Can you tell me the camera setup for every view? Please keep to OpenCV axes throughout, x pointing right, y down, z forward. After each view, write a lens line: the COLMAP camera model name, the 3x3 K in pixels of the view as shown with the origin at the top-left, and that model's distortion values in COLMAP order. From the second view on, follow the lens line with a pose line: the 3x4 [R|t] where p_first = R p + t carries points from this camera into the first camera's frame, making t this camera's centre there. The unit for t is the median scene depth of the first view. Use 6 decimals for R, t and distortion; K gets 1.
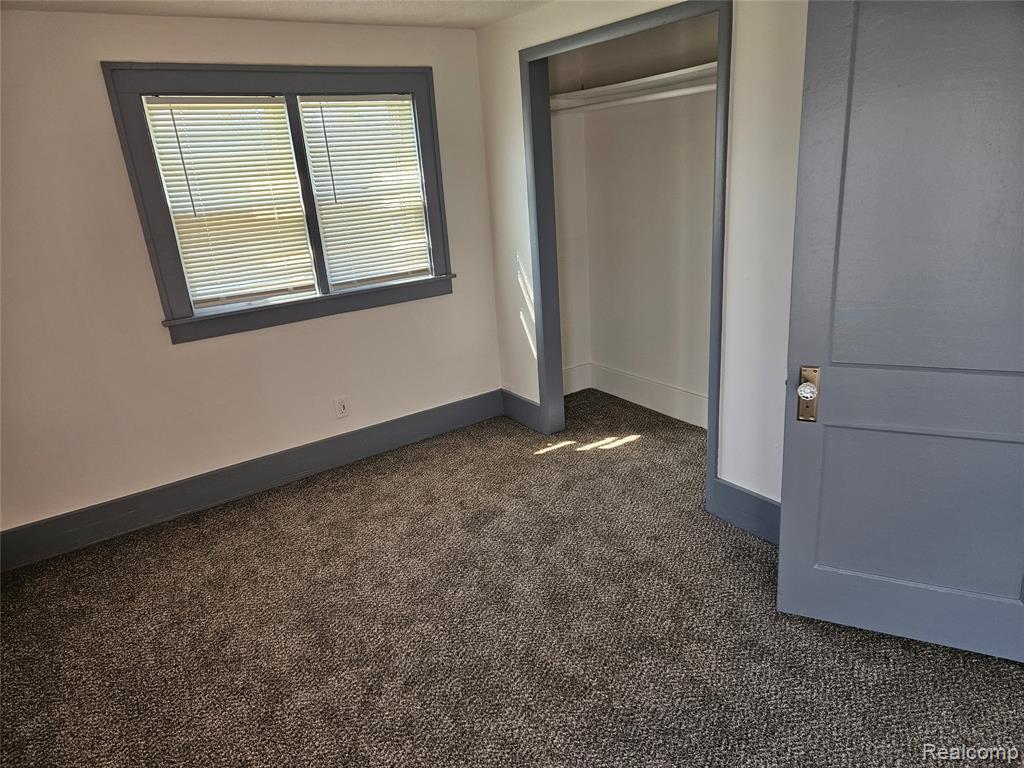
lens RADIAL K [[685.2, 0, 515.0], [0, 685.2, 386.6], [0, 0, 1]] dist [0.065534, -0.054728]
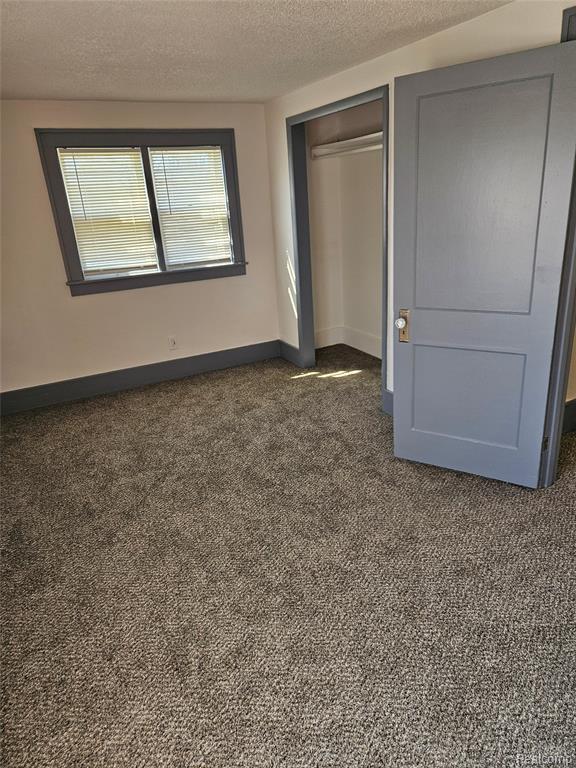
lens RADIAL K [[513.9, 0, 284.9], [0, 513.9, 382.7], [0, 0, 1]] dist [0.065534, -0.054728]
pose [[0.992470, 0.050271, -0.111697, 0.172446], [-0.046106, 0.998153, 0.039568, 0.073286], [0.113479, -0.034120, 0.992954, -0.205563]]
